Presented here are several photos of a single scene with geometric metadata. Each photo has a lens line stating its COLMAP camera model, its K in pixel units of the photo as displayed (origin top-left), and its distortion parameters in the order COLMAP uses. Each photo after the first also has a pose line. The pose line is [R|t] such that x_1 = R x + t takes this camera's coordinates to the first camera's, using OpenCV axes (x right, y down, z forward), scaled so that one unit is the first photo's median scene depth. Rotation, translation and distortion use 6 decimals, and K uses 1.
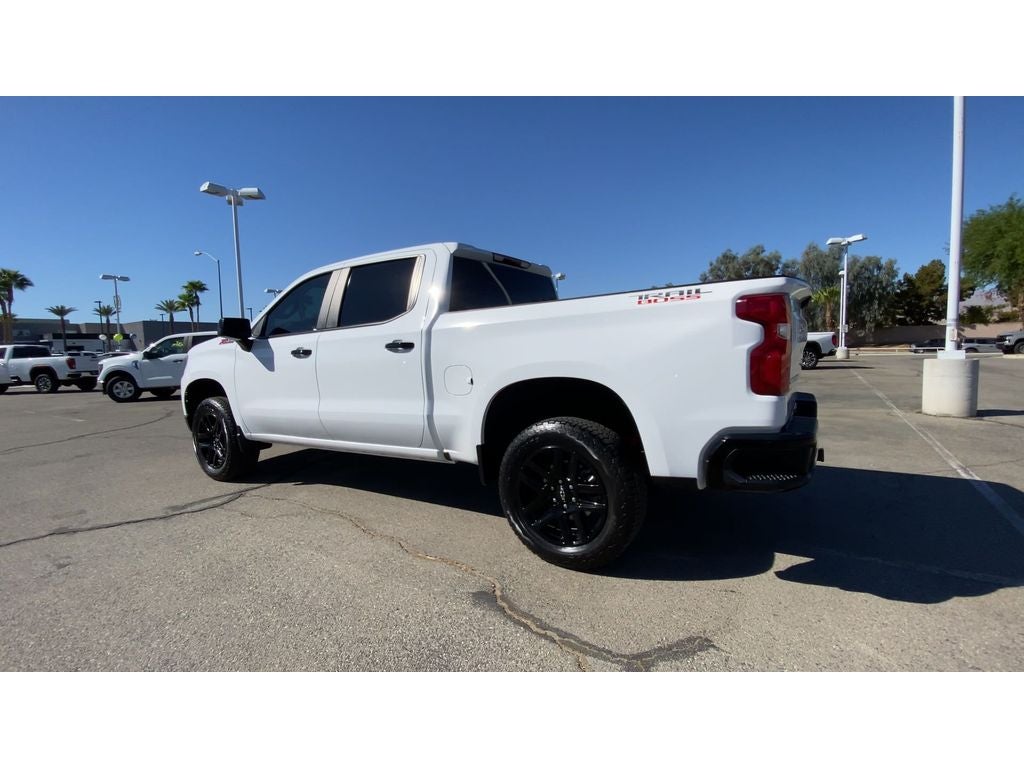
lens RADIAL K [[476.6, 0, 518.1], [0, 476.6, 385.0], [0, 0, 1]] dist [0.001372, -0.001583]
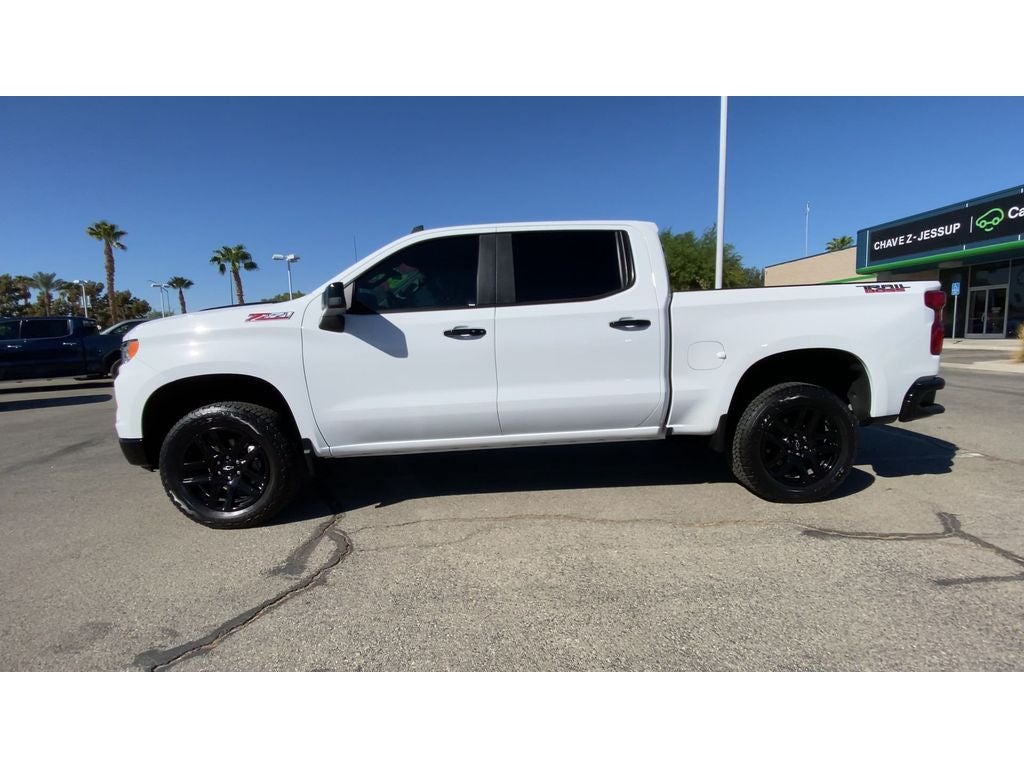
lens RADIAL K [[473.0, 0, 518.1], [0, 473.0, 391.4], [0, 0, 1]] dist [-0.003239, -0.004195]
pose [[0.813751, -0.068805, 0.577127, -1.007662], [0.050449, 0.997582, 0.047799, -0.002619], [-0.579020, -0.009782, 0.815254, 0.354609]]
